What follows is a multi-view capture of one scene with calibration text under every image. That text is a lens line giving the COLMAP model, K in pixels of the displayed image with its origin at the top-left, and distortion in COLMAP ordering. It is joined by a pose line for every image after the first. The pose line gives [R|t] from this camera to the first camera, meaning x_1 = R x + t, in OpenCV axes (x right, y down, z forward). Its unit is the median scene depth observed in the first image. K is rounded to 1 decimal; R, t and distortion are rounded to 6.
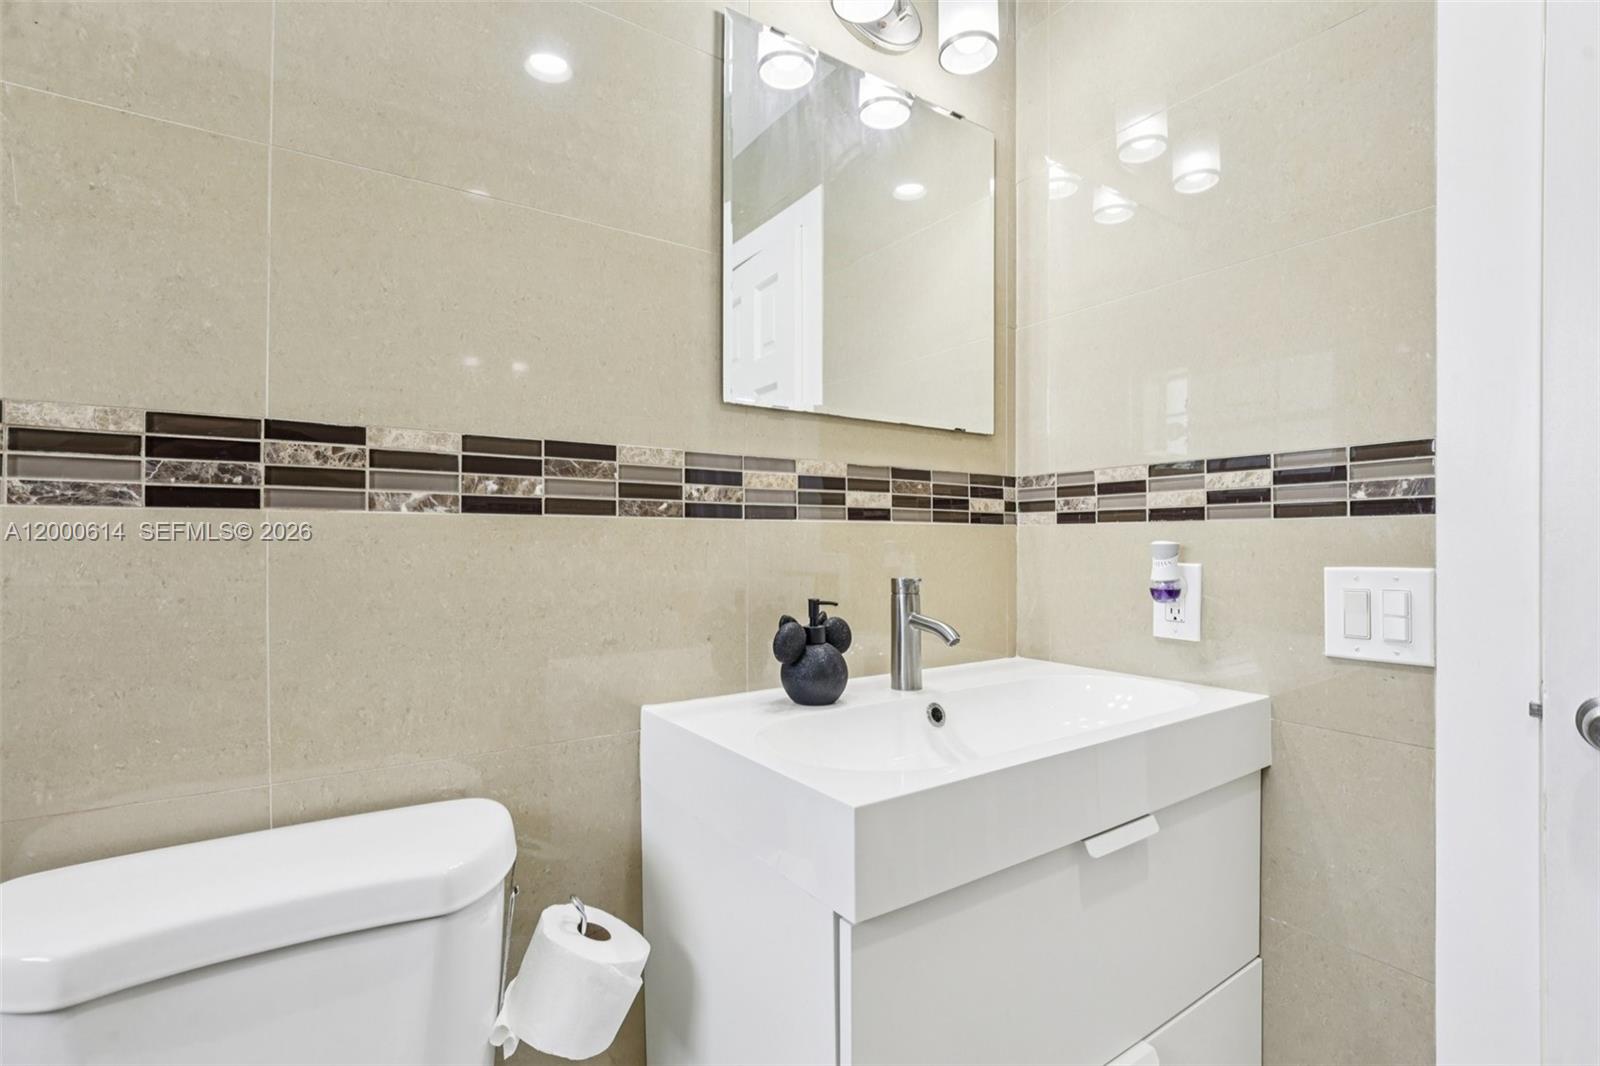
lens RADIAL K [[735.5, 0, 810.5], [0, 735.5, 535.0], [0, 0, 1]] dist [-0.026009, 0.001648]
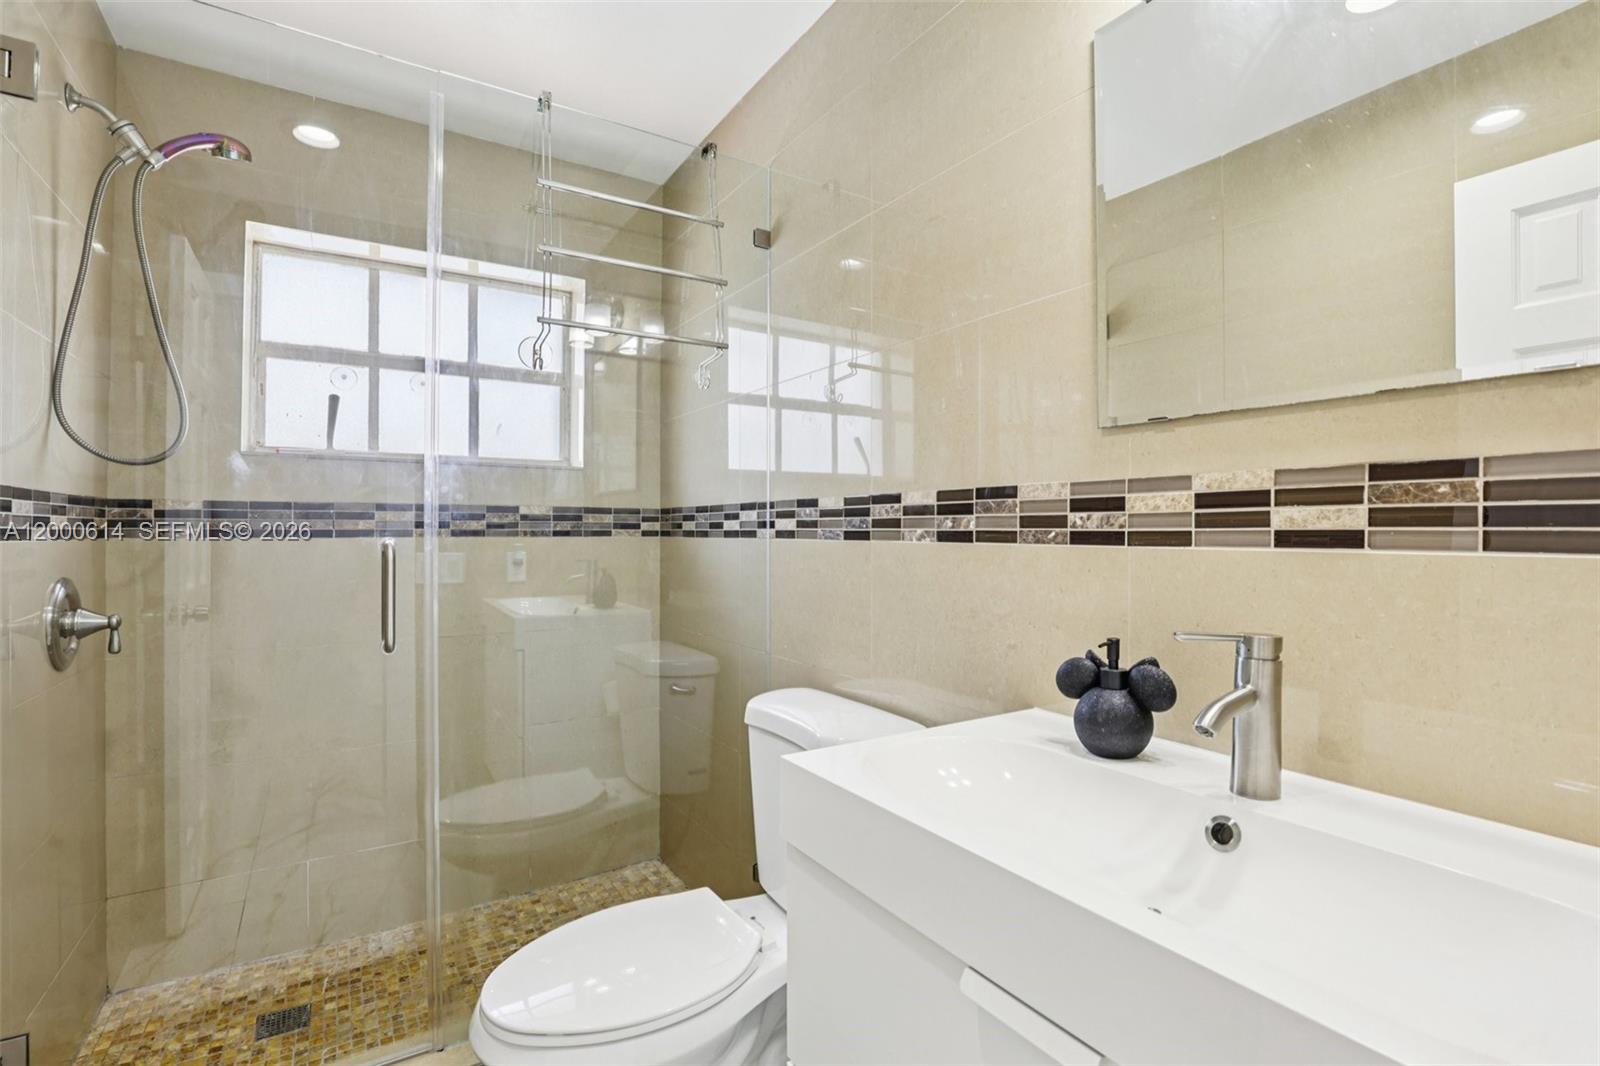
lens RADIAL K [[735.5, 0, 810.5], [0, 735.5, 535.0], [0, 0, 1]] dist [-0.026009, 0.001648]
pose [[-0.040007, -0.025945, -0.998862, 0.894428], [-0.038752, 0.998951, -0.024395, 0.002669], [0.998448, 0.037732, -0.040970, 0.660158]]
